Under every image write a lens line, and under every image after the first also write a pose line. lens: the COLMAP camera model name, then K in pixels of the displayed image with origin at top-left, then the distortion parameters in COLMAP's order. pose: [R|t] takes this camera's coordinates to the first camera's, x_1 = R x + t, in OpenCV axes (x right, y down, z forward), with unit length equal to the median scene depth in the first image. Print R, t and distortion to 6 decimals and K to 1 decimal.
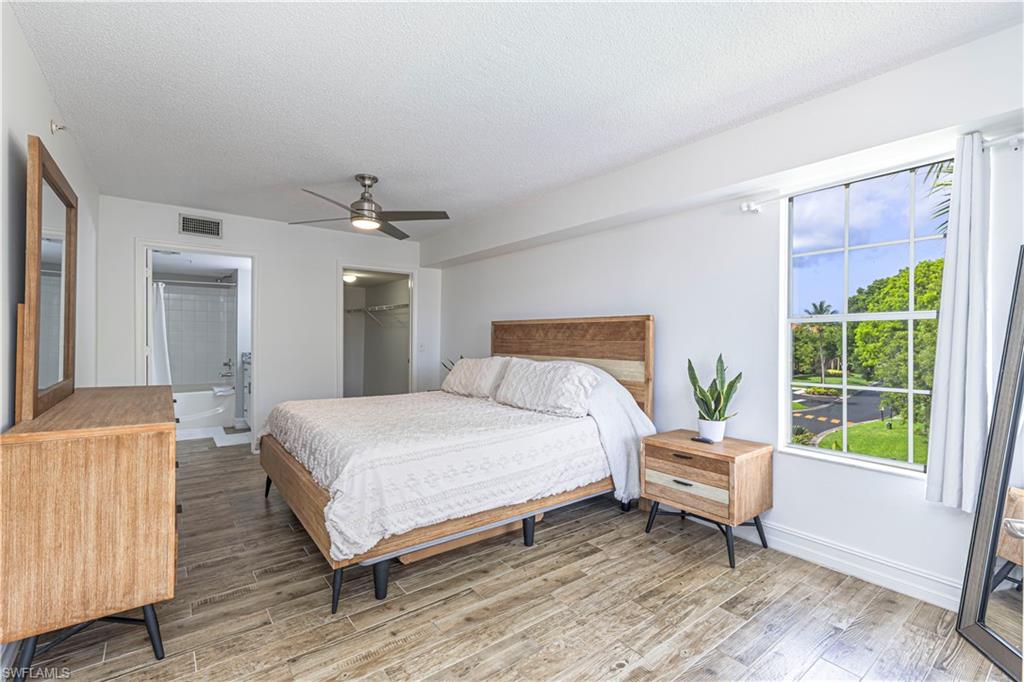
lens RADIAL K [[460.3, 0, 516.6], [0, 460.3, 339.6], [0, 0, 1]] dist [0.005773, 0.000281]
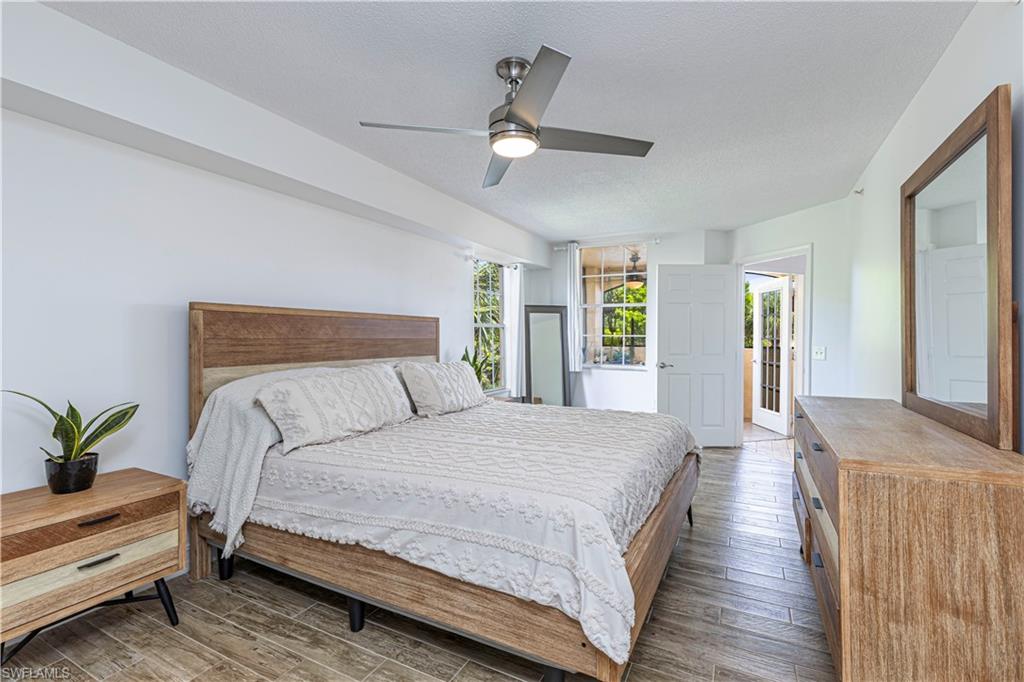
lens RADIAL K [[460.3, 0, 516.6], [0, 460.3, 339.6], [0, 0, 1]] dist [0.005773, 0.000281]
pose [[-0.426184, -0.016506, 0.904486, -0.814307], [-0.009081, 0.999861, 0.013967, -0.012289], [-0.904591, -0.002261, -0.426275, 1.174856]]
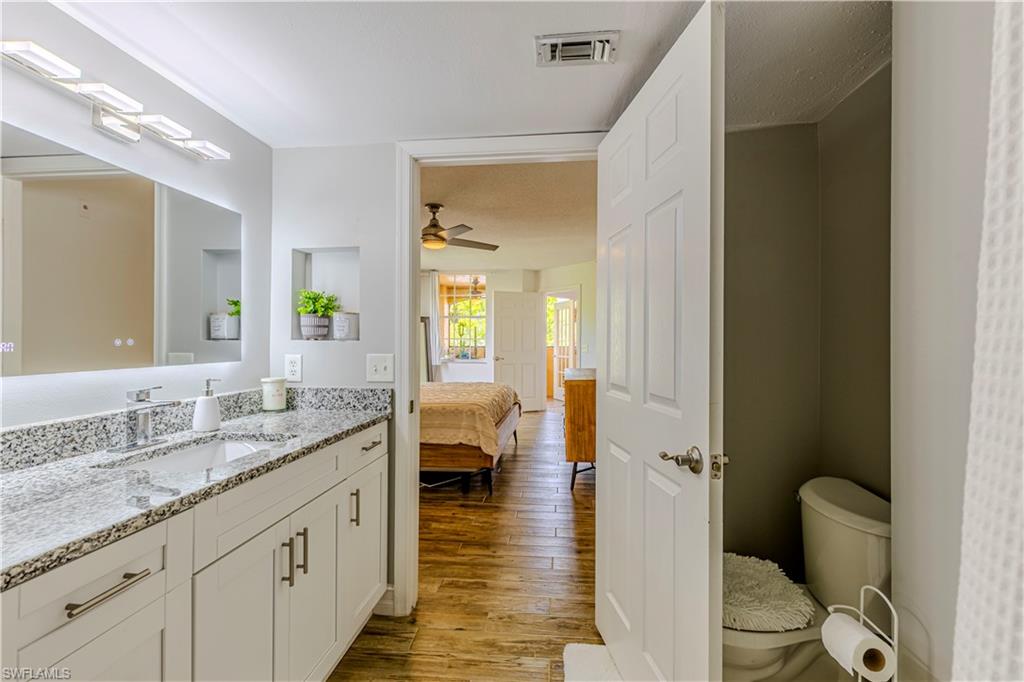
lens RADIAL K [[460.3, 0, 516.6], [0, 460.3, 339.6], [0, 0, 1]] dist [0.005773, 0.000281]
pose [[-0.725830, -0.009170, 0.687813, -1.211322], [-0.008056, 0.999956, 0.004830, -0.014737], [-0.687827, -0.002035, -0.725872, 1.602958]]
